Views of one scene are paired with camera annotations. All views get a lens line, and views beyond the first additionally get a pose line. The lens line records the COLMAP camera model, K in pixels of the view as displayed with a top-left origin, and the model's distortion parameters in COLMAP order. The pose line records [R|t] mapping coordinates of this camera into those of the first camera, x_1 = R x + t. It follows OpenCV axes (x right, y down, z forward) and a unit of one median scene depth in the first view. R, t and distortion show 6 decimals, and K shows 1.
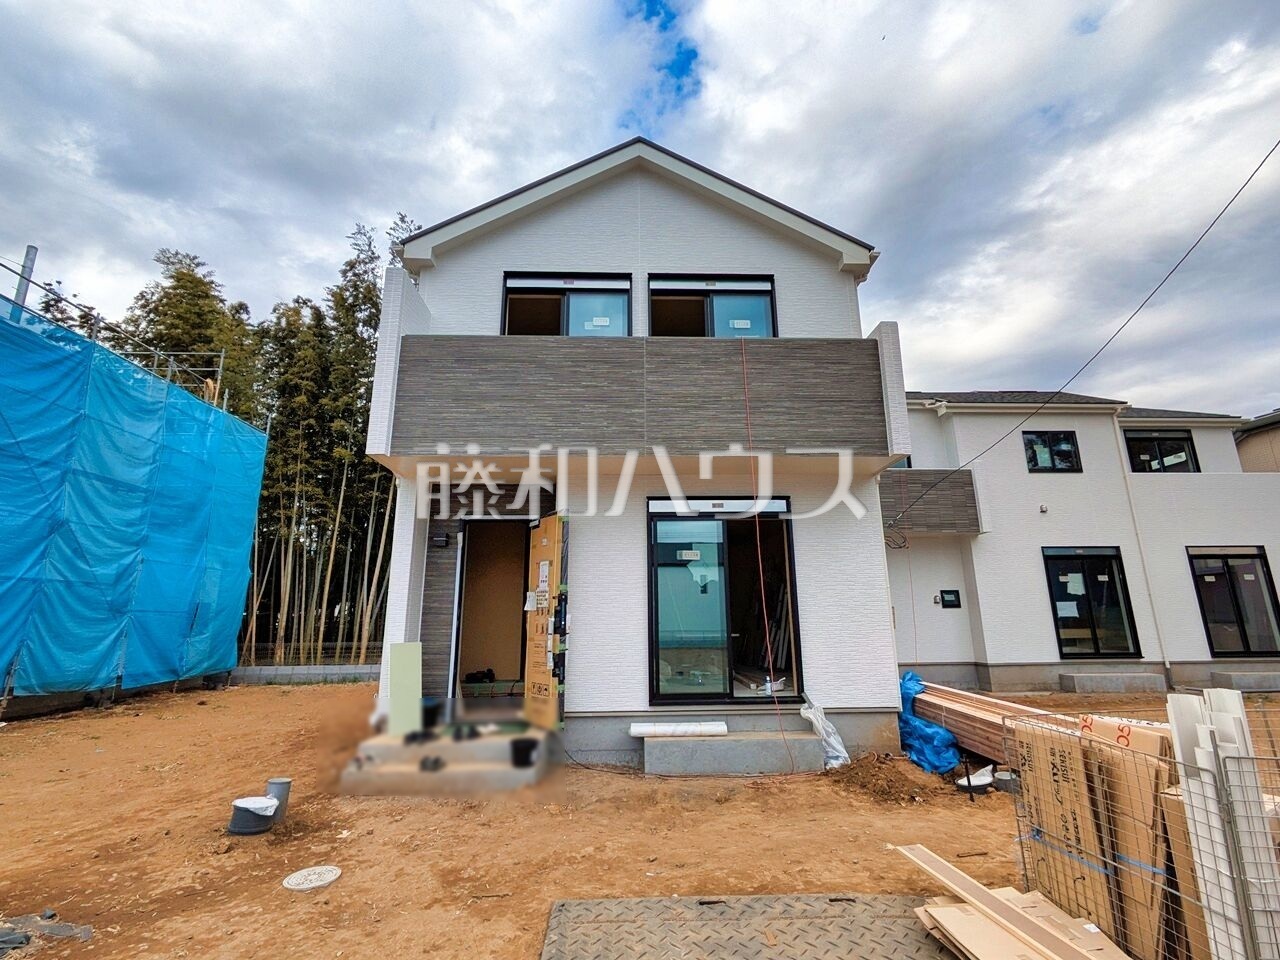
lens RADIAL K [[574.6, 0, 644.9], [0, 574.6, 482.7], [0, 0, 1]] dist [-0.006993, 0.006385]
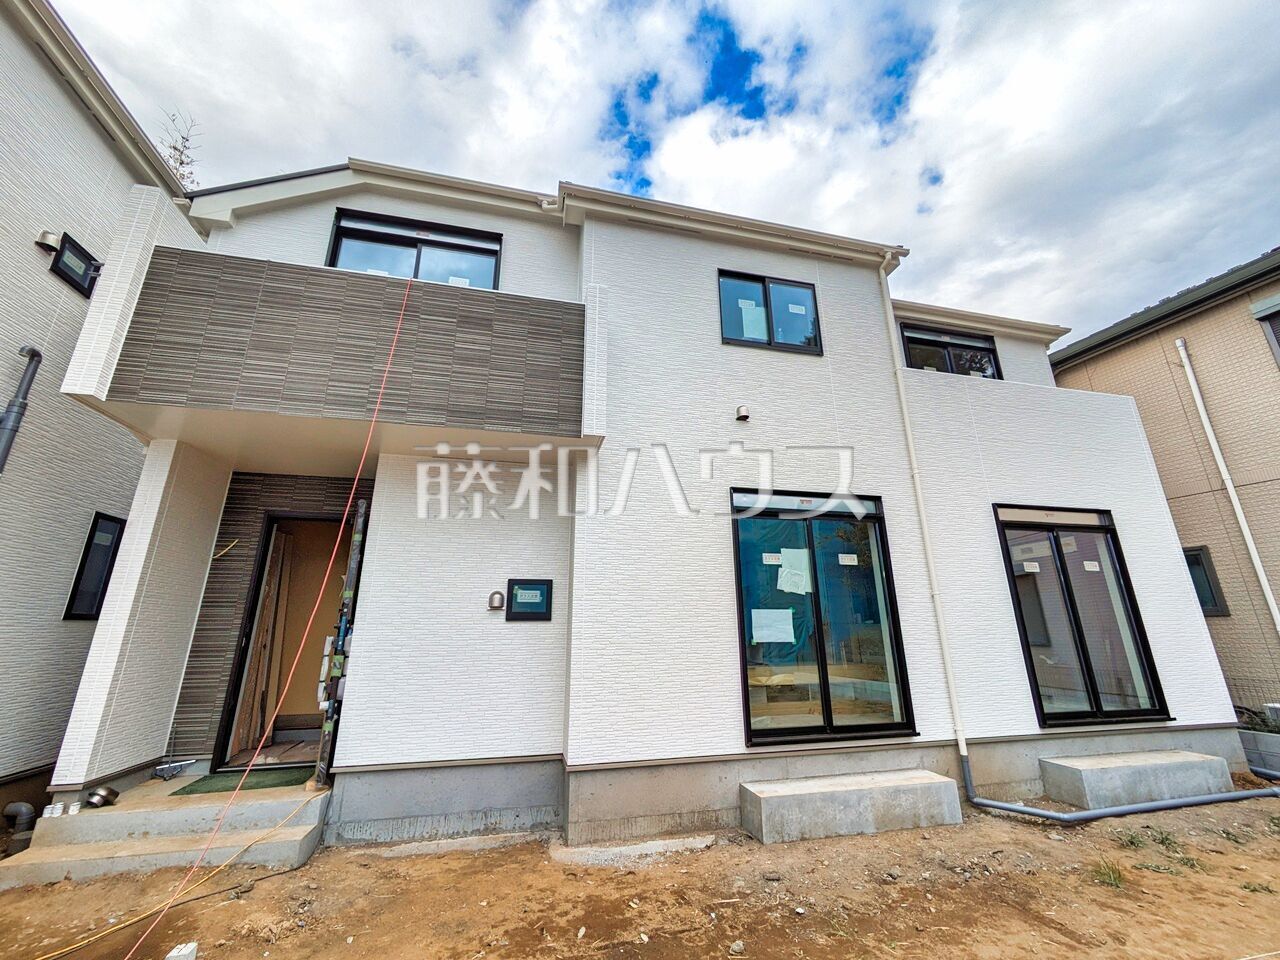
lens RADIAL K [[510.8, 0, 643.3], [0, 510.8, 478.0], [0, 0, 1]] dist [-0.005426, 0.004533]
pose [[0.979695, 0.060164, 0.191253, 0.705327], [-0.048227, 0.996622, -0.066471, 0.174365], [-0.194606, 0.055898, 0.979287, 0.791488]]
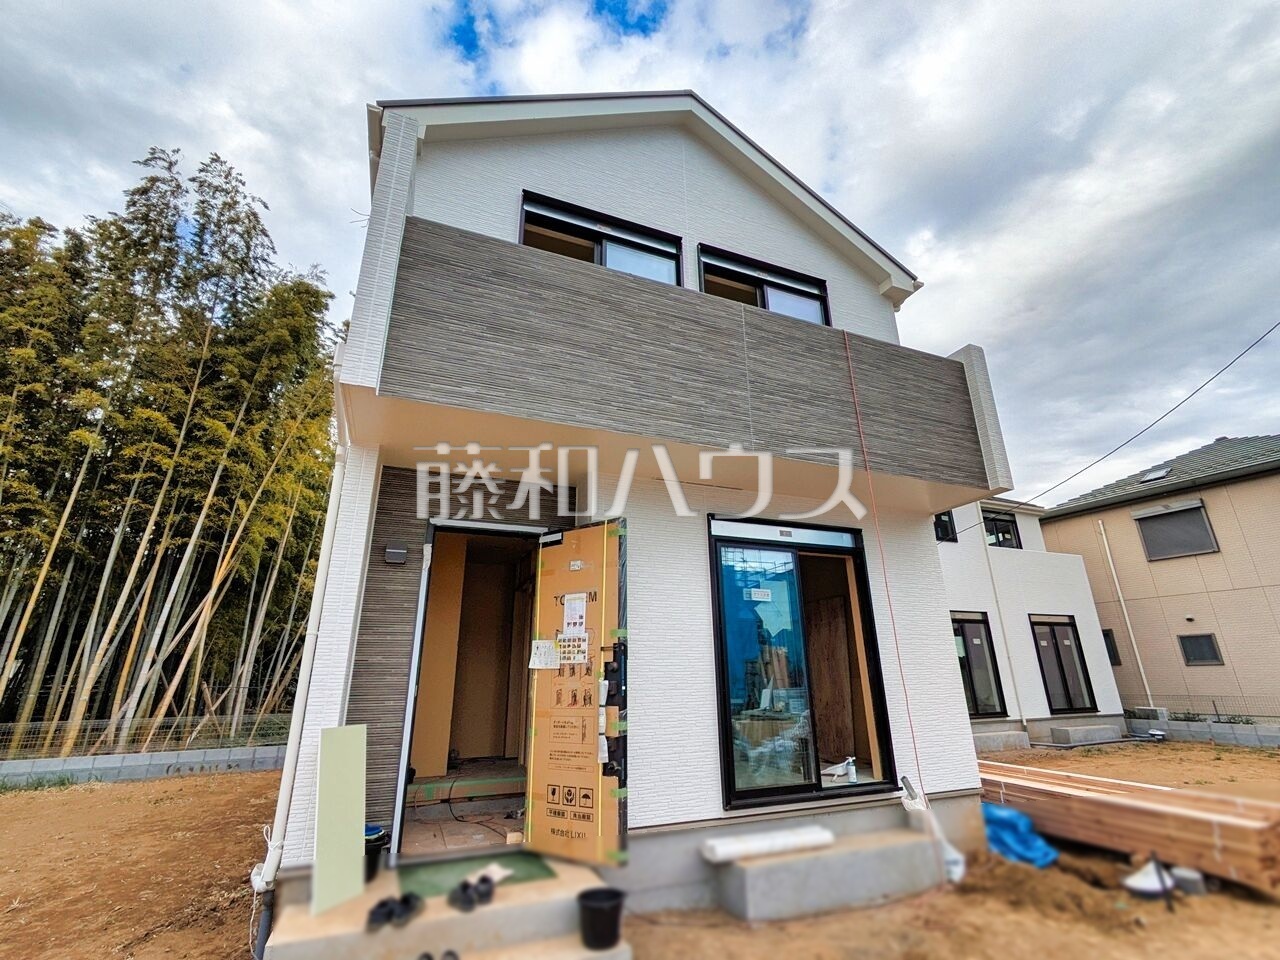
lens RADIAL K [[574.6, 0, 644.9], [0, 574.6, 482.7], [0, 0, 1]] dist [-0.006993, 0.006385]
pose [[0.935517, 0.111860, 0.335105, -0.235744], [-0.077642, 0.990457, -0.113868, 0.054345], [-0.344645, 0.080507, 0.935275, 0.230854]]
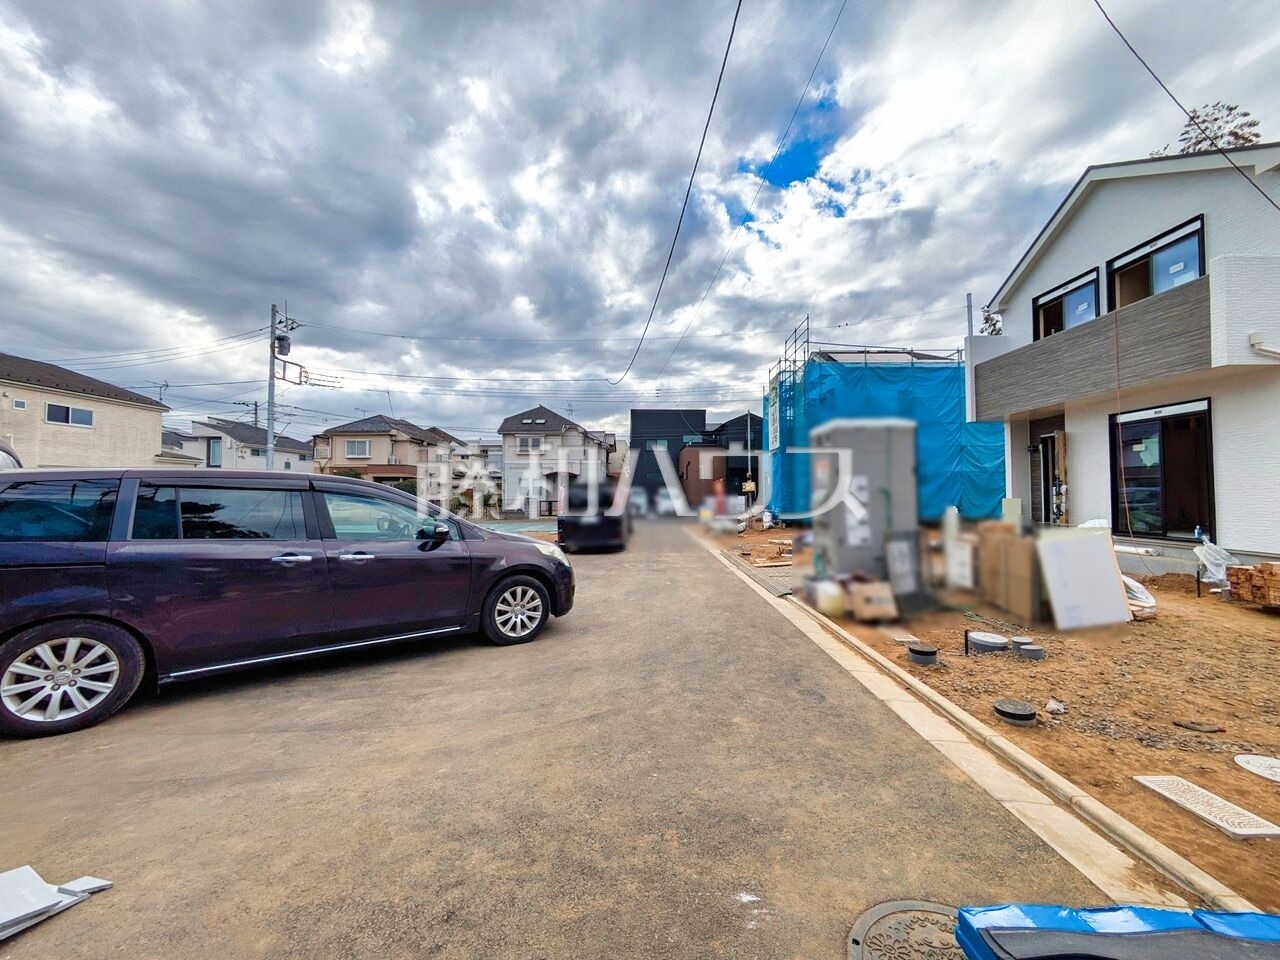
lens RADIAL K [[510.8, 0, 643.3], [0, 510.8, 478.0], [0, 0, 1]] dist [-0.005426, 0.004533]
pose [[-0.031915, -0.021630, -0.999257, 1.059800], [0.233401, 0.971963, -0.028493, -0.048239], [0.971857, -0.234137, -0.025972, -0.207101]]
